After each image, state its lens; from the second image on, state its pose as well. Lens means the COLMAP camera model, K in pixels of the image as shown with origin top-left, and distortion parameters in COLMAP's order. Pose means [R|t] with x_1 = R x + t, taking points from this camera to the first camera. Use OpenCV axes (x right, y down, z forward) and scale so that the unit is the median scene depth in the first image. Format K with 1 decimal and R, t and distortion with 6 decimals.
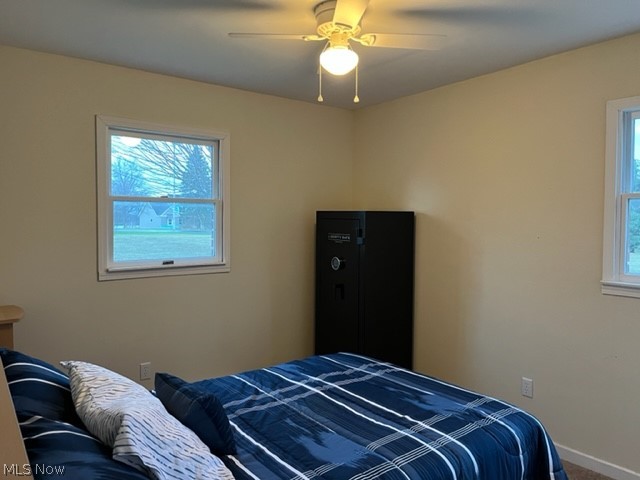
lens RADIAL K [[474.2, 0, 320.0], [0, 474.2, 240.0], [0, 0, 1]] dist [0.090824, -0.135441]
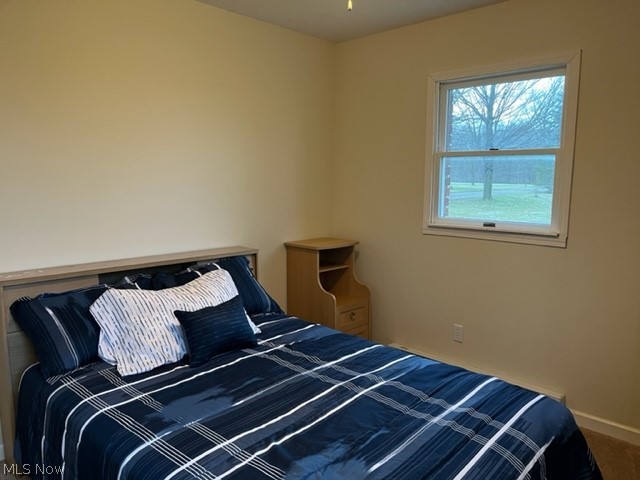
lens RADIAL K [[474.2, 0, 320.0], [0, 474.2, 240.0], [0, 0, 1]] dist [0.090824, -0.135441]
pose [[0.170220, 0.123503, -0.977636, 0.548304], [-0.049781, 0.991926, 0.116640, -0.013728], [0.984148, 0.028813, 0.174994, 0.599791]]
